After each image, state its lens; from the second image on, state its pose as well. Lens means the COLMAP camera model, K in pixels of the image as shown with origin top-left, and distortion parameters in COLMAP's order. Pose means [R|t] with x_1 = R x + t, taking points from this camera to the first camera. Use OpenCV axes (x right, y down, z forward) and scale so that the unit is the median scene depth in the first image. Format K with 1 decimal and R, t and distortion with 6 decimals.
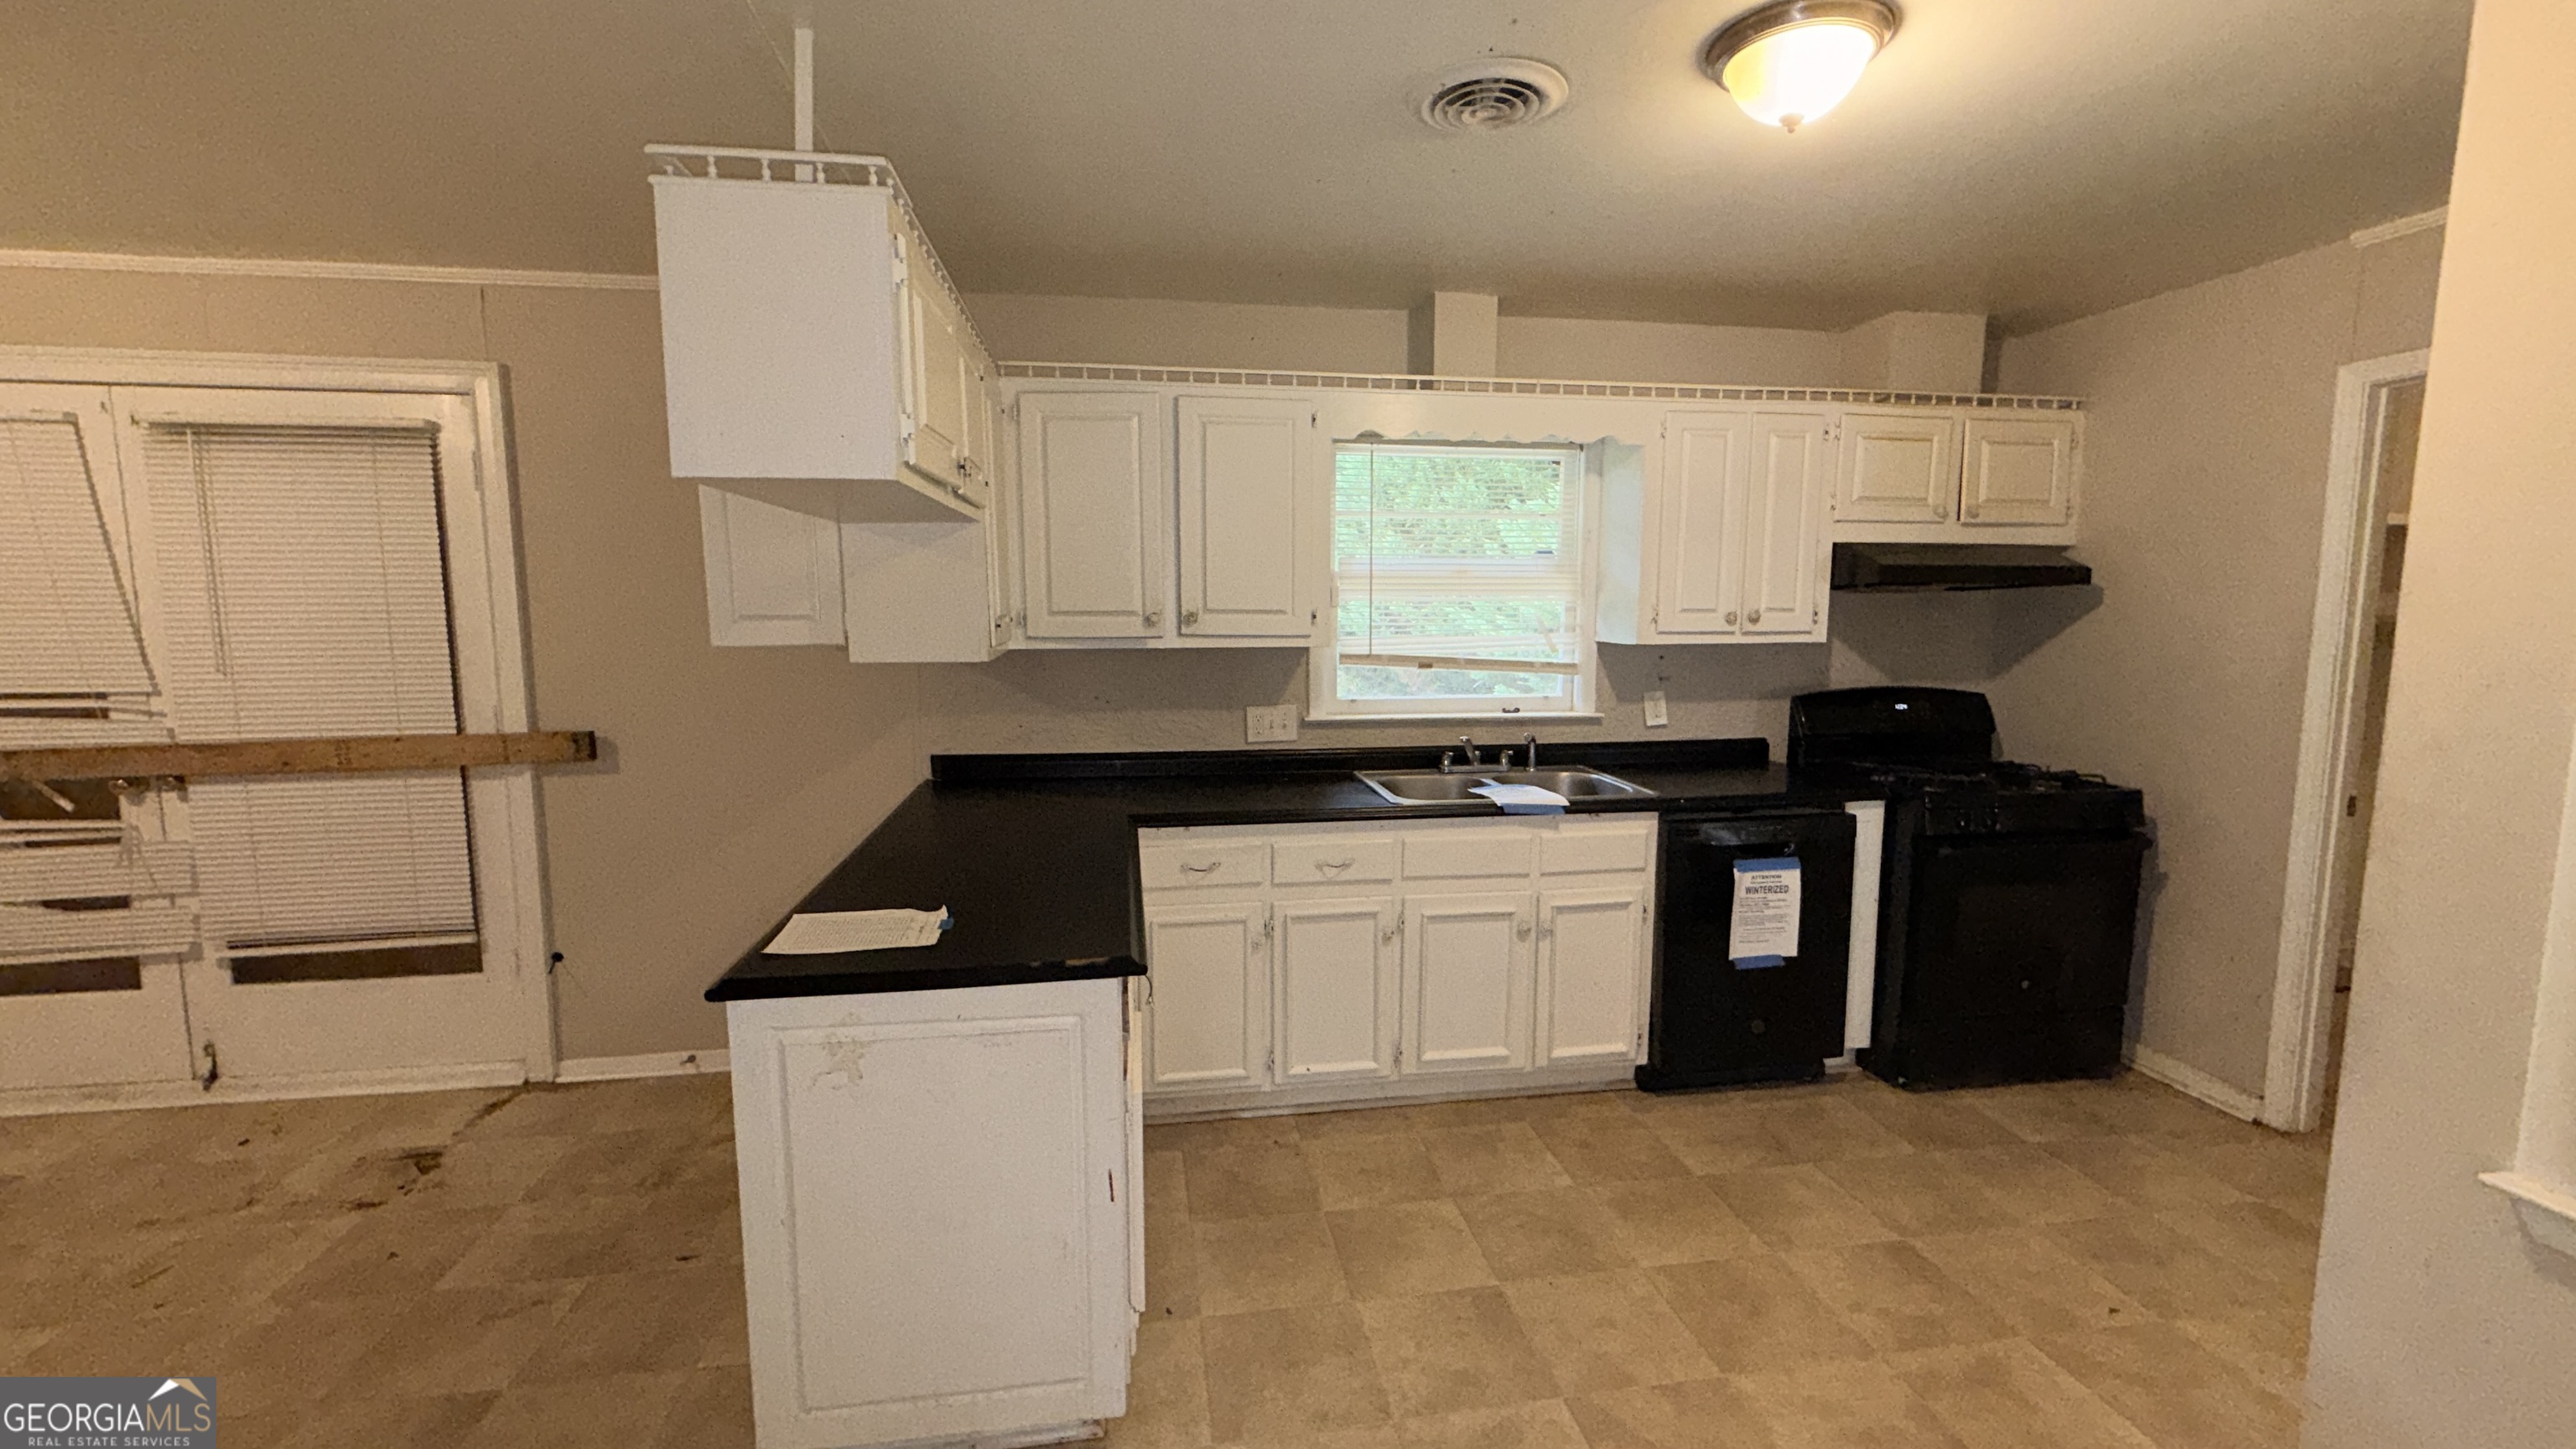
lens RADIAL K [[1031.3, 0, 1284.6], [0, 1031.3, 716.3], [0, 0, 1]] dist [0.000033, 0.000027]
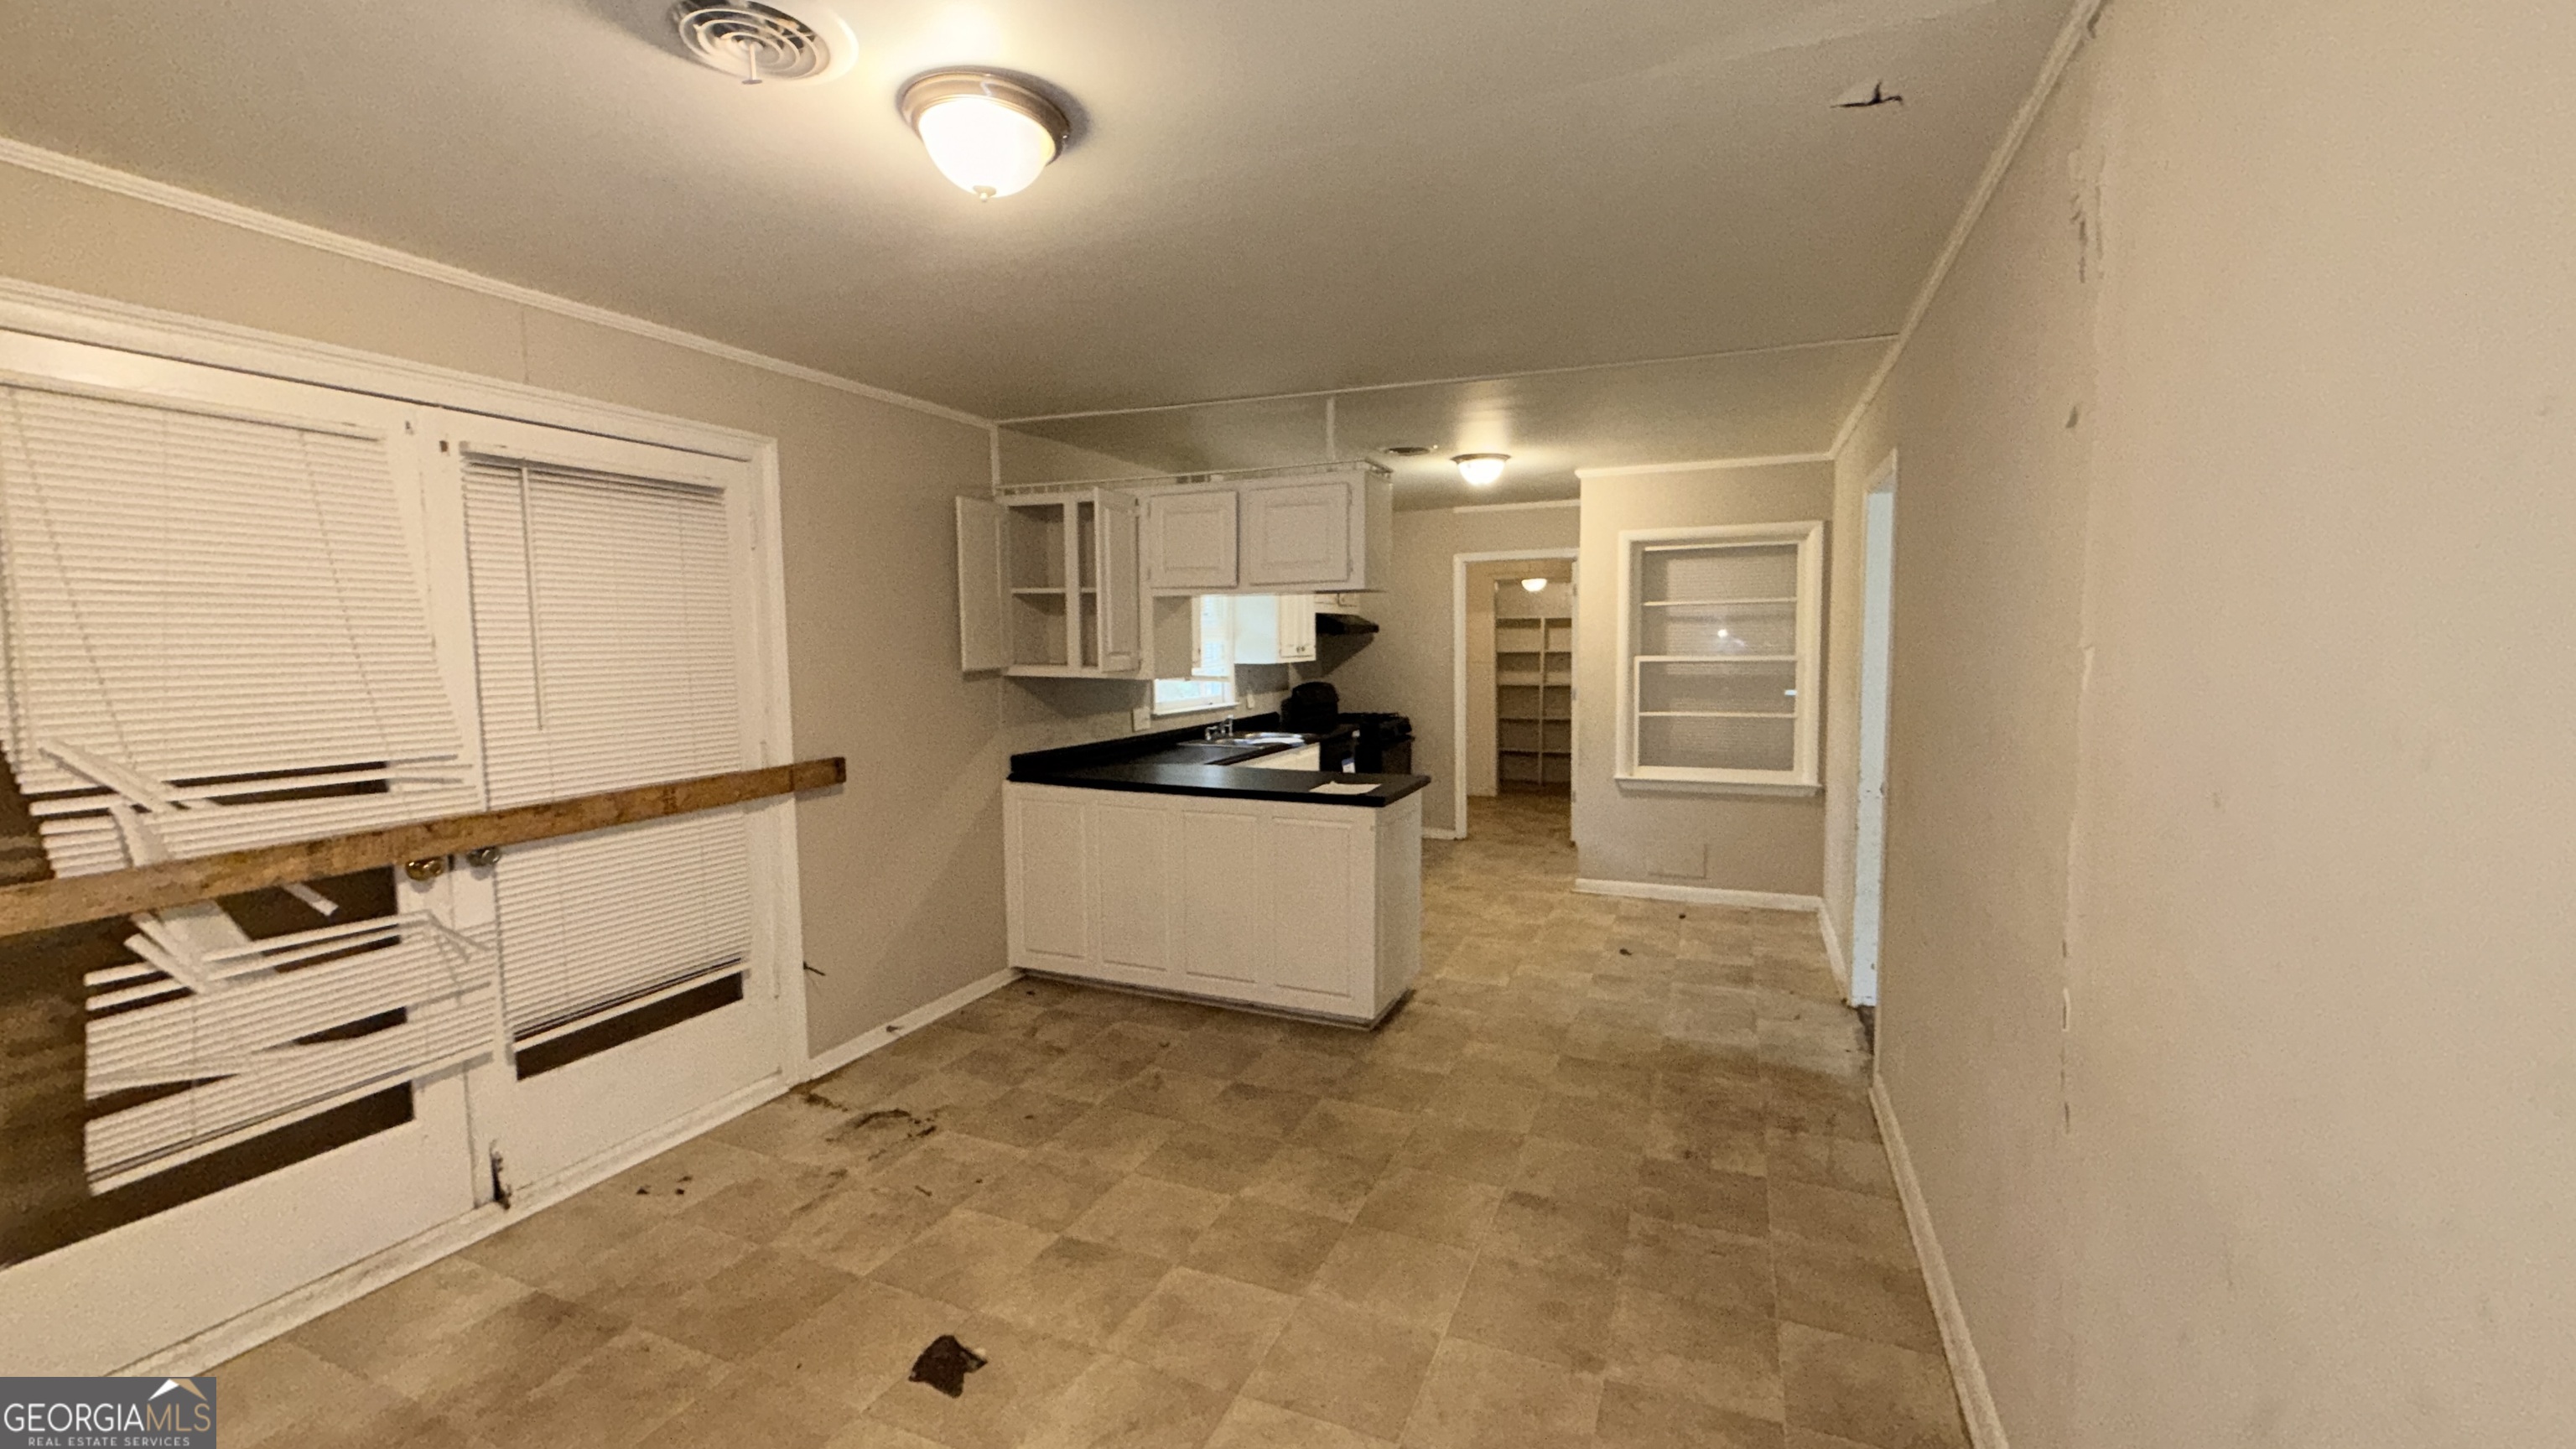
lens RADIAL K [[1031.3, 0, 1280.6], [0, 1031.3, 721.6], [0, 0, 1]] dist [0.000033, 0.000027]
pose [[0.535953, -0.072847, 0.841099, -1.420584], [0.109932, 0.993810, 0.016024, 0.011063], [-0.837060, 0.083875, 0.540643, -0.054405]]
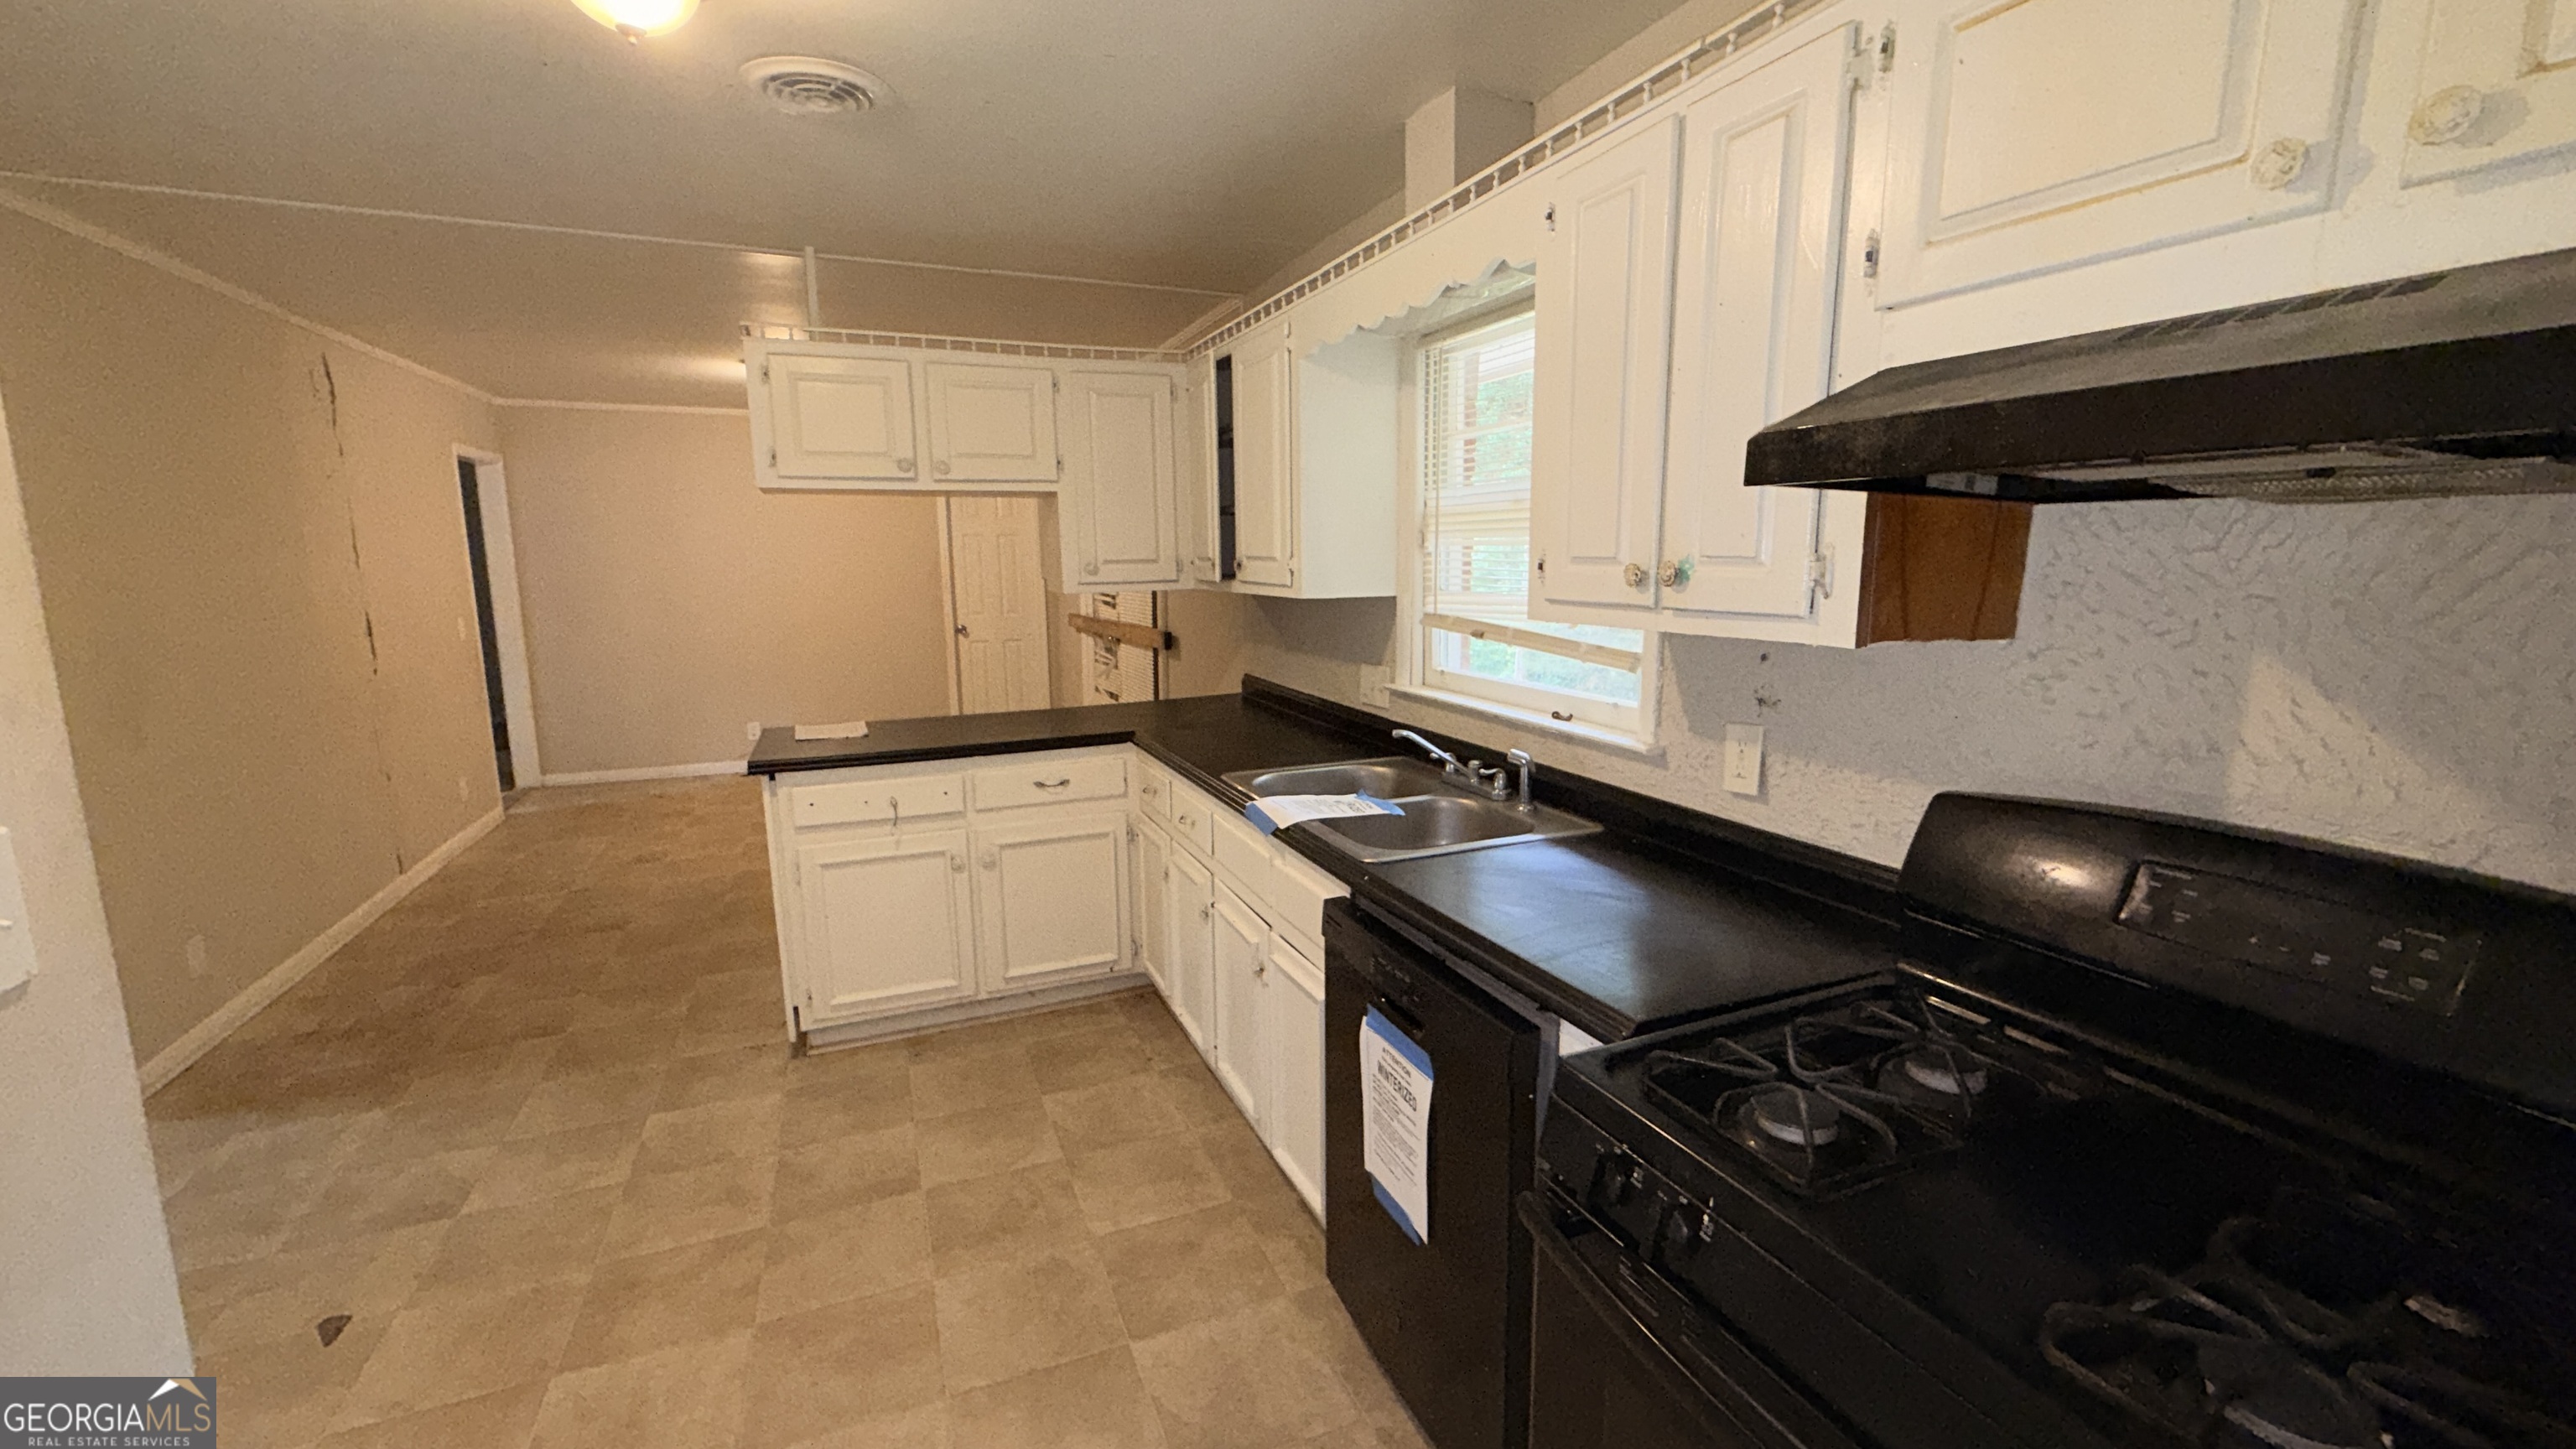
lens RADIAL K [[1031.3, 0, 1288.2], [0, 1031.3, 731.0], [0, 0, 1]] dist [0.000033, 0.000027]
pose [[0.239121, 0.163493, -0.957127, 0.944489], [-0.106691, 0.984178, 0.141459, -0.082737], [0.965111, 0.068291, 0.252780, 0.806322]]
